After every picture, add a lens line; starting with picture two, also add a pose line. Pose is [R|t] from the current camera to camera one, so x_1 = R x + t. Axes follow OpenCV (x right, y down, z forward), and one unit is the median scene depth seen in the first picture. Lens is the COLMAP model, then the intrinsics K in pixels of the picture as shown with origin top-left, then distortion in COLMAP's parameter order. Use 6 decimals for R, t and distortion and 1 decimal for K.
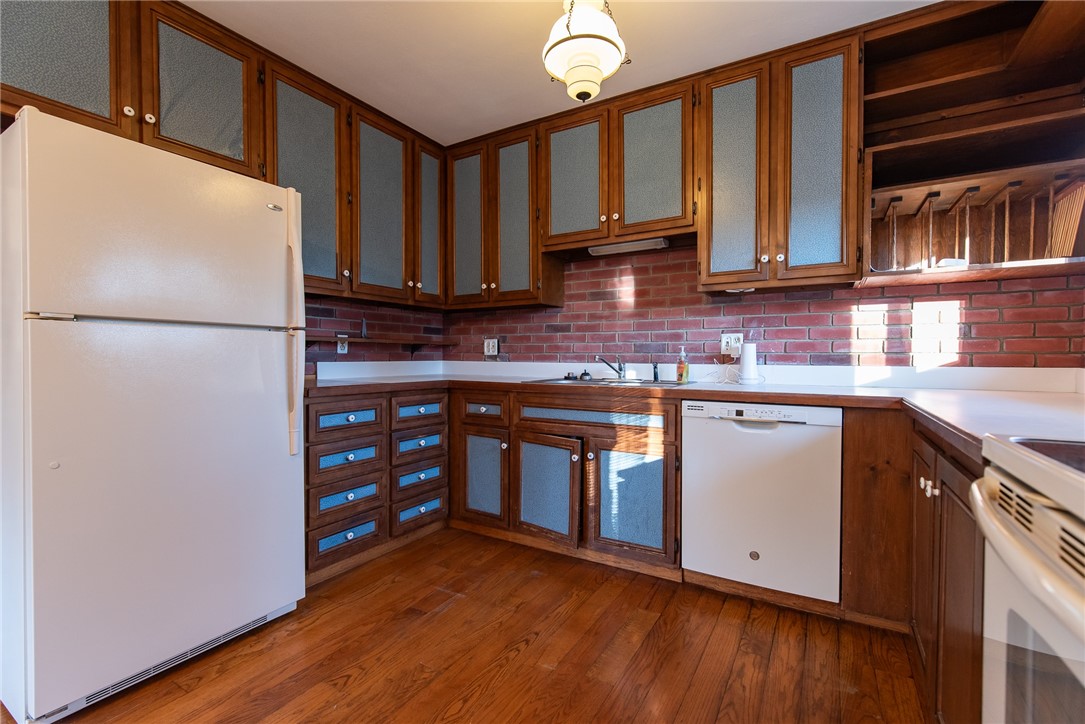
lens RADIAL K [[465.5, 0, 550.0], [0, 465.5, 364.2], [0, 0, 1]] dist [-0.001108, 0.000458]
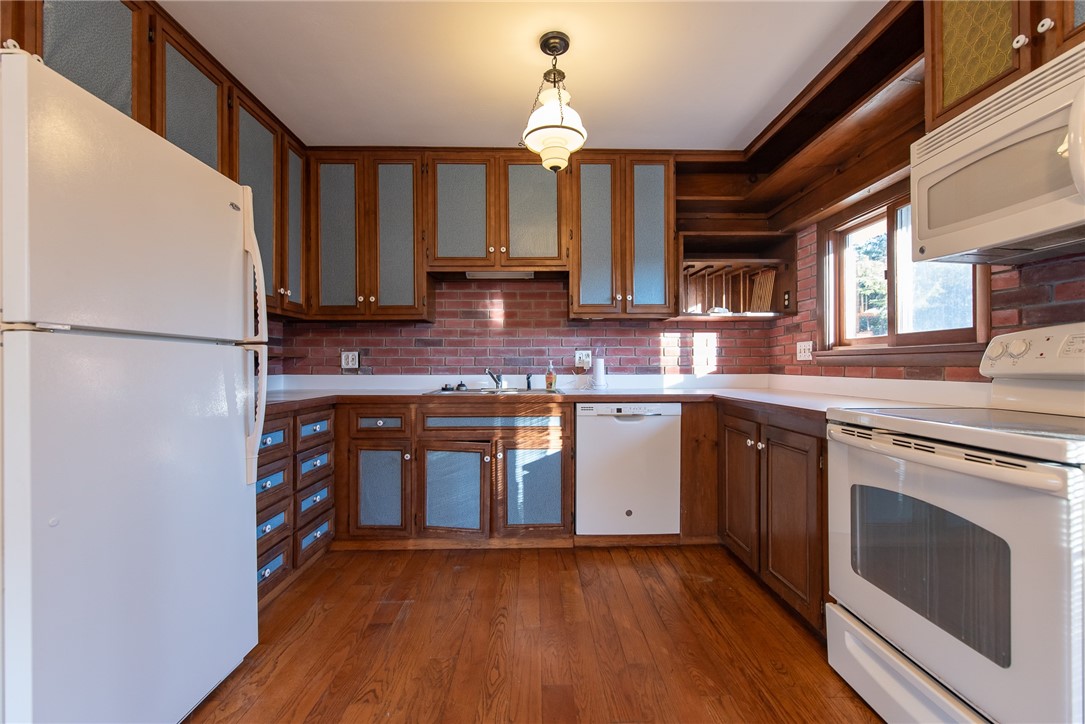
lens RADIAL K [[465.5, 0, 535.5], [0, 465.5, 363.8], [0, 0, 1]] dist [-0.001108, 0.000458]
pose [[0.855150, -0.003128, 0.518372, -0.453386], [0.013784, 0.999765, -0.016705, -0.010977], [-0.518198, 0.021430, 0.854992, -0.041799]]
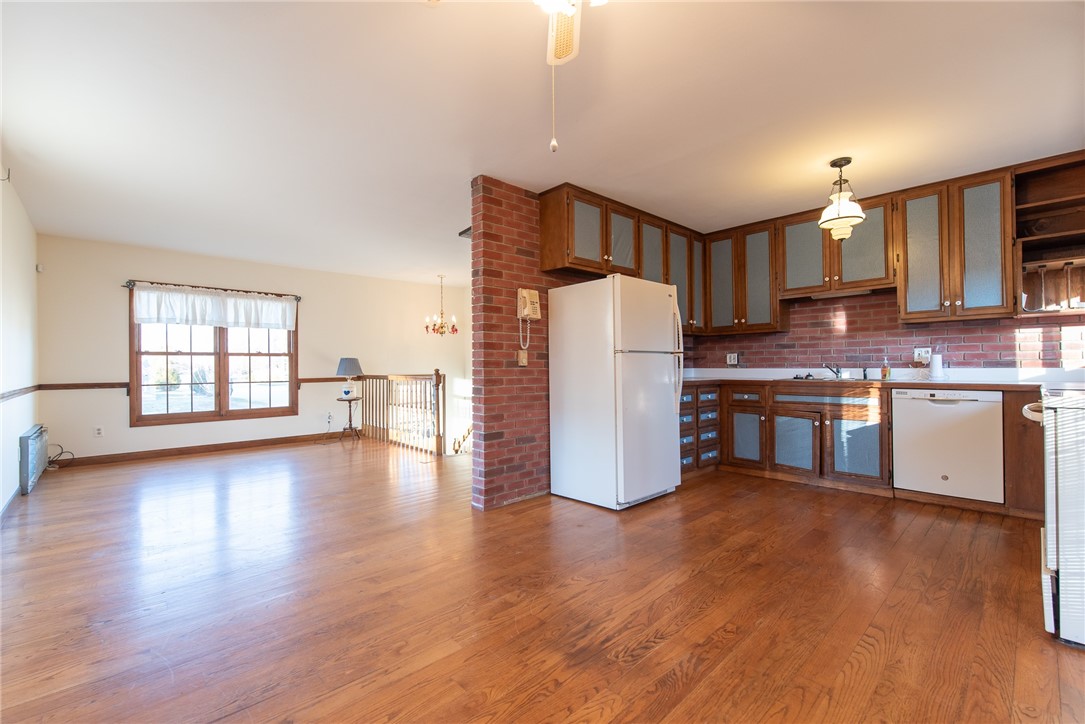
lens RADIAL K [[465.5, 0, 544.3], [0, 465.5, 363.4], [0, 0, 1]] dist [-0.001108, 0.000458]
pose [[0.961412, -0.013482, -0.274784, -0.454797], [0.007535, 0.999714, -0.022686, 0.012142], [0.275011, 0.019740, 0.961238, -0.960933]]
